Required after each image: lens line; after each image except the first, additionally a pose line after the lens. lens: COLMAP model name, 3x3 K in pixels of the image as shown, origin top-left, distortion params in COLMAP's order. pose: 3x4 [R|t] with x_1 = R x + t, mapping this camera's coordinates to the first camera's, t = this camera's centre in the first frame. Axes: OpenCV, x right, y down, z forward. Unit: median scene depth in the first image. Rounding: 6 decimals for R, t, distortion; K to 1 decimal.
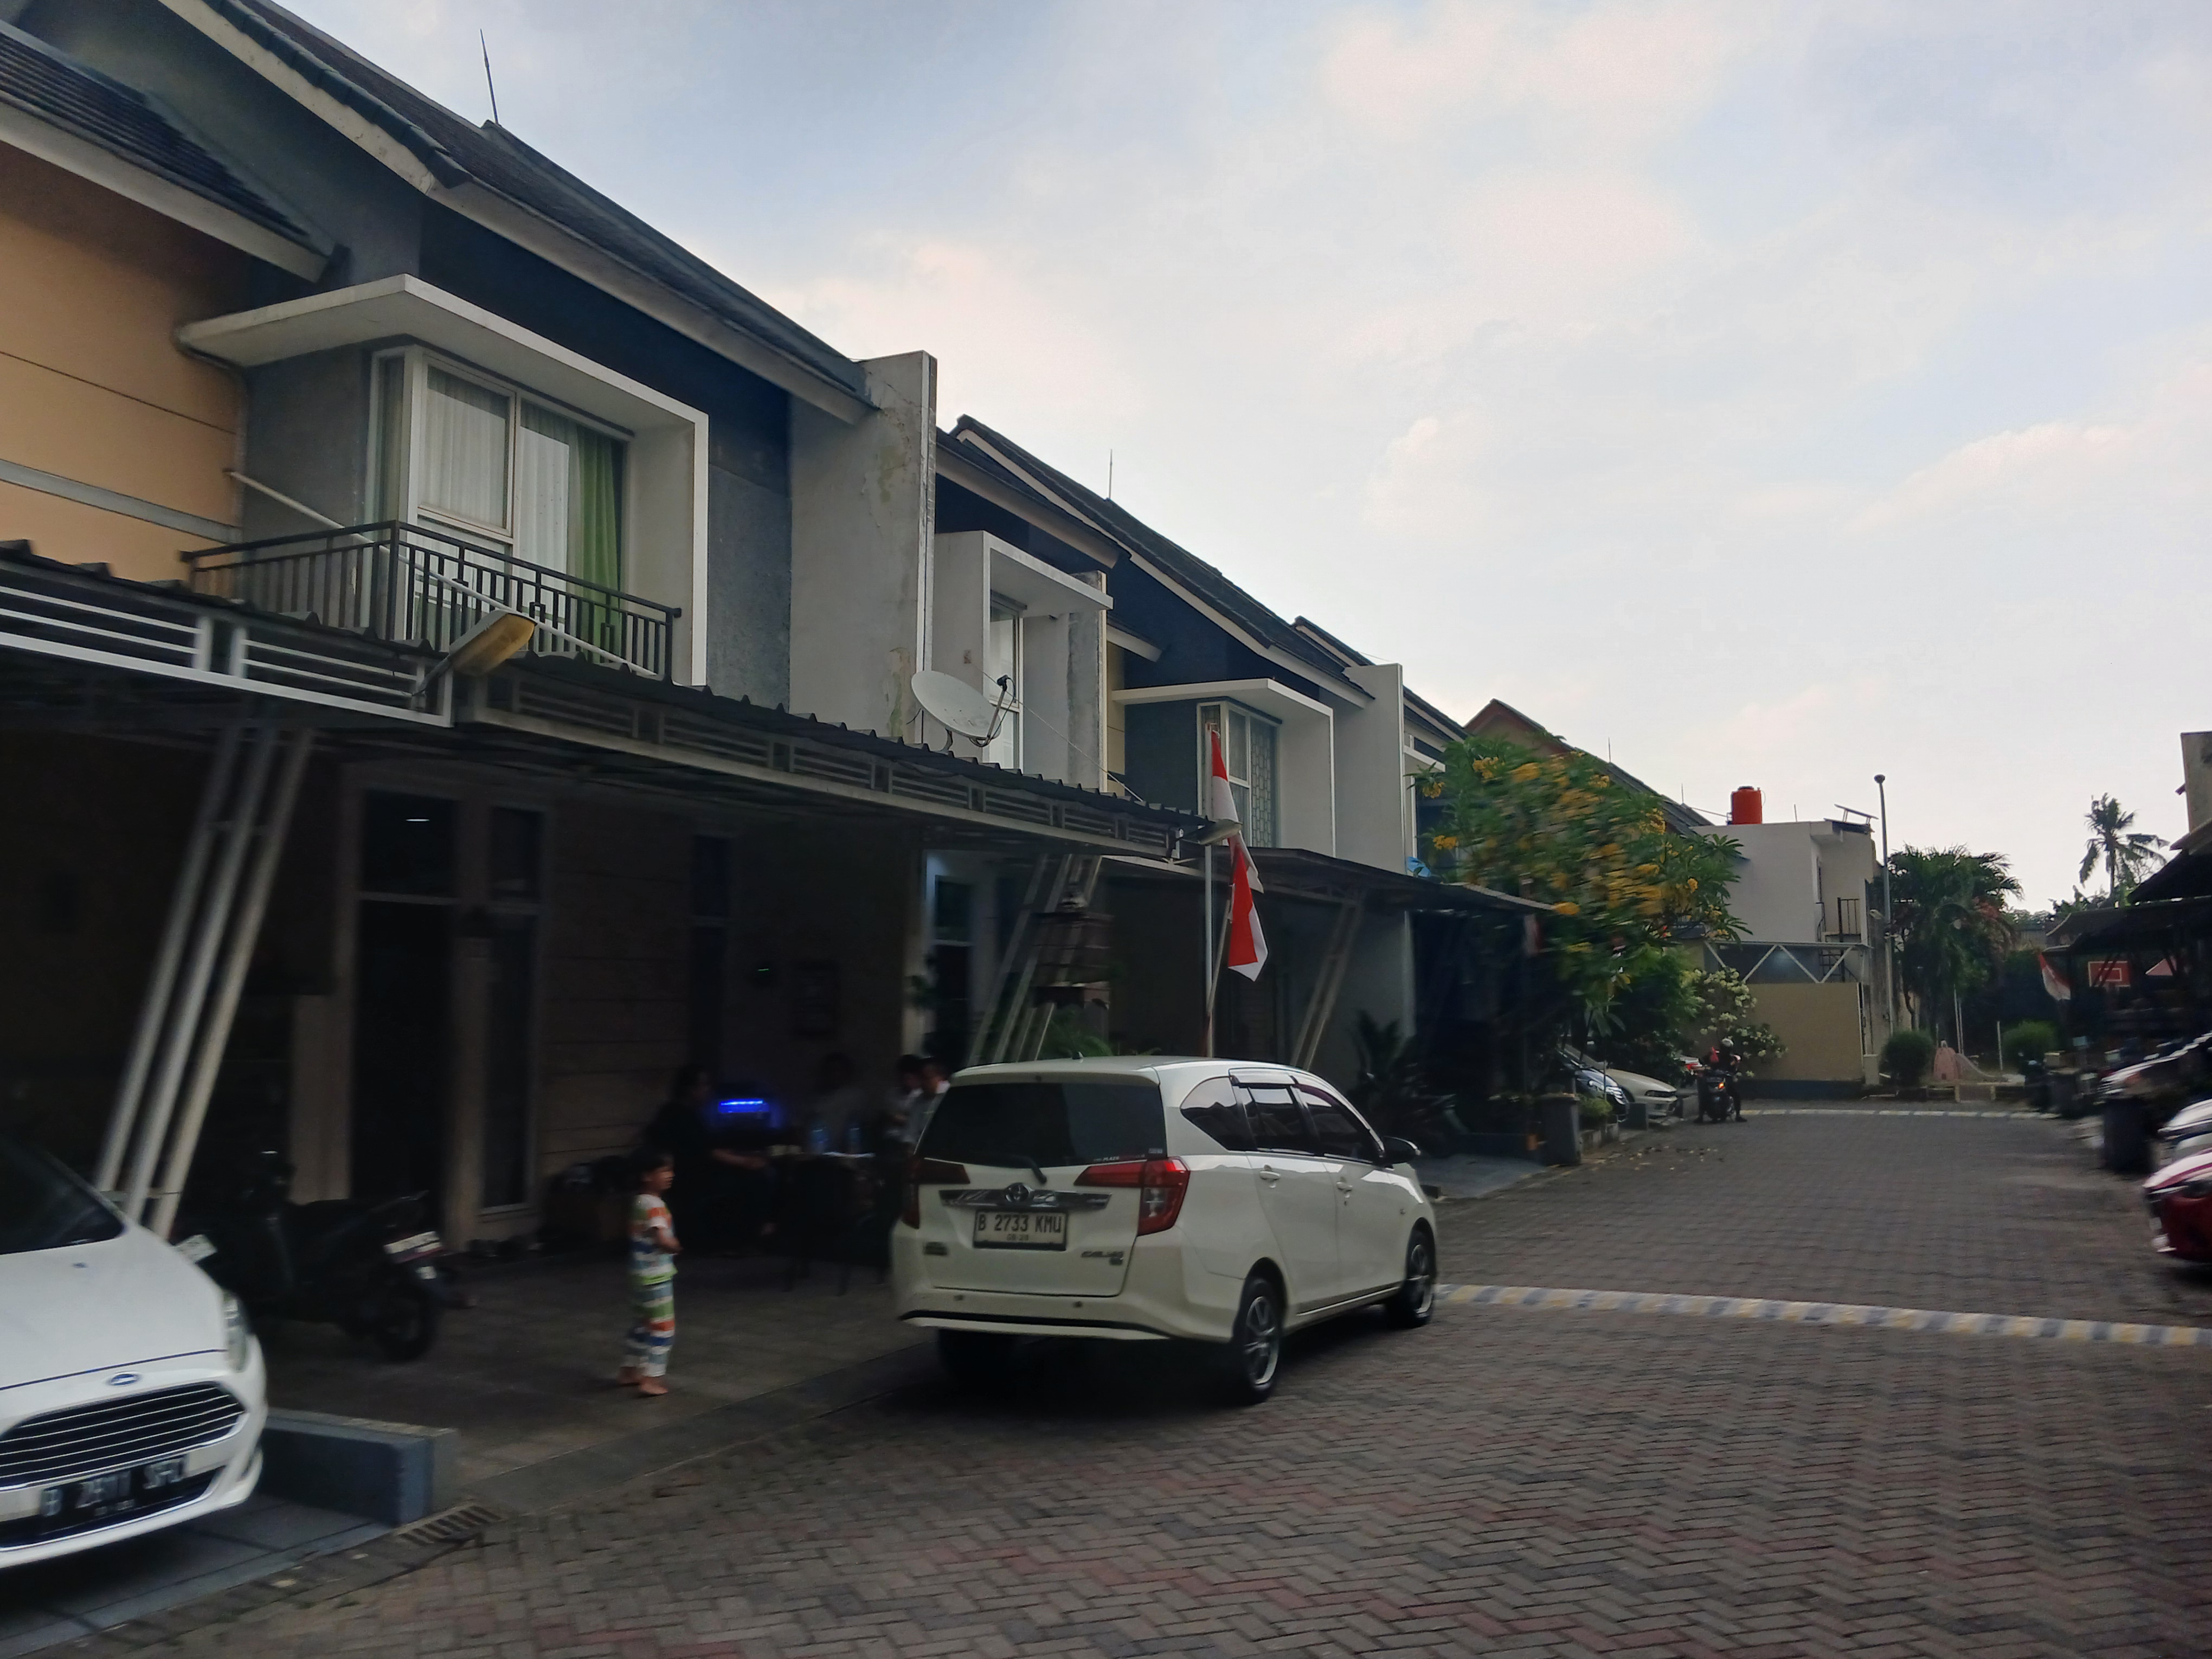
lens RADIAL K [[1711.5, 0, 1103.4], [0, 1711.5, 861.4], [0, 0, 1]] dist [0.097716, -0.125830]
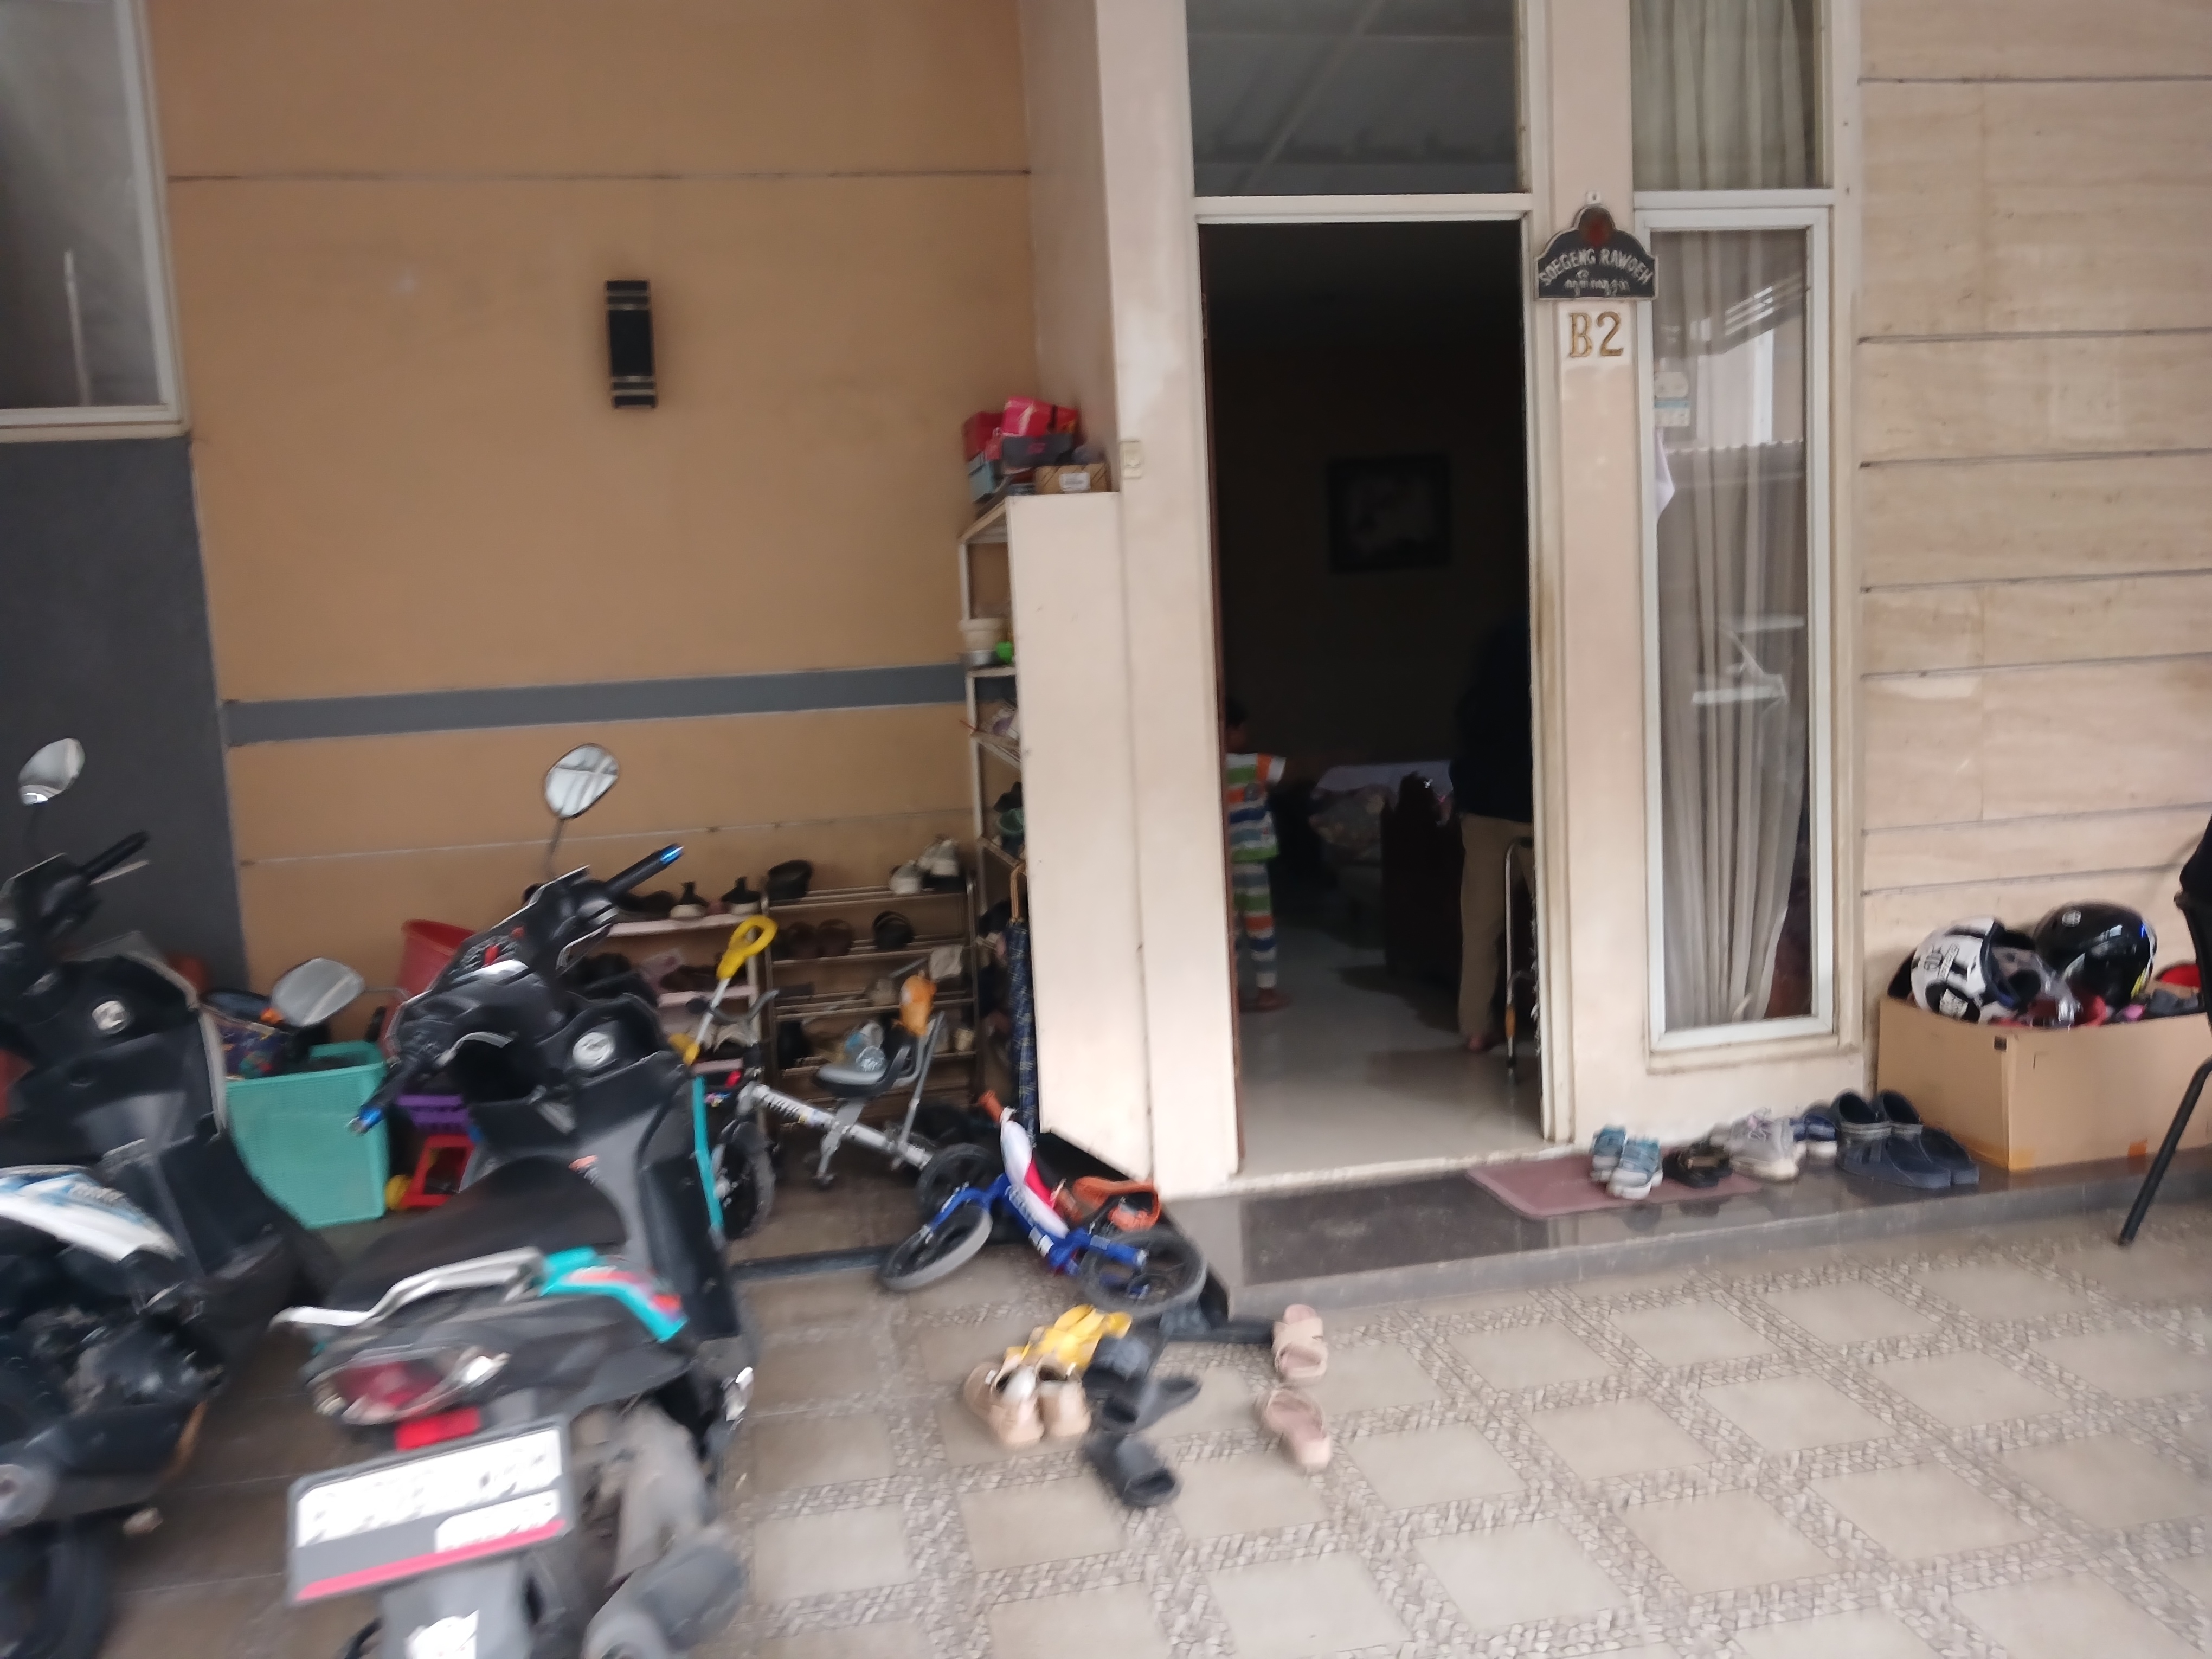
lens RADIAL K [[1711.5, 0, 1103.4], [0, 1711.5, 861.4], [0, 0, 1]] dist [0.097716, -0.125830]
pose [[0.603002, 0.066837, -0.794935, -0.132547], [0.126431, 0.975883, 0.177955, 0.078215], [0.787657, -0.207811, 0.580009, 0.683173]]
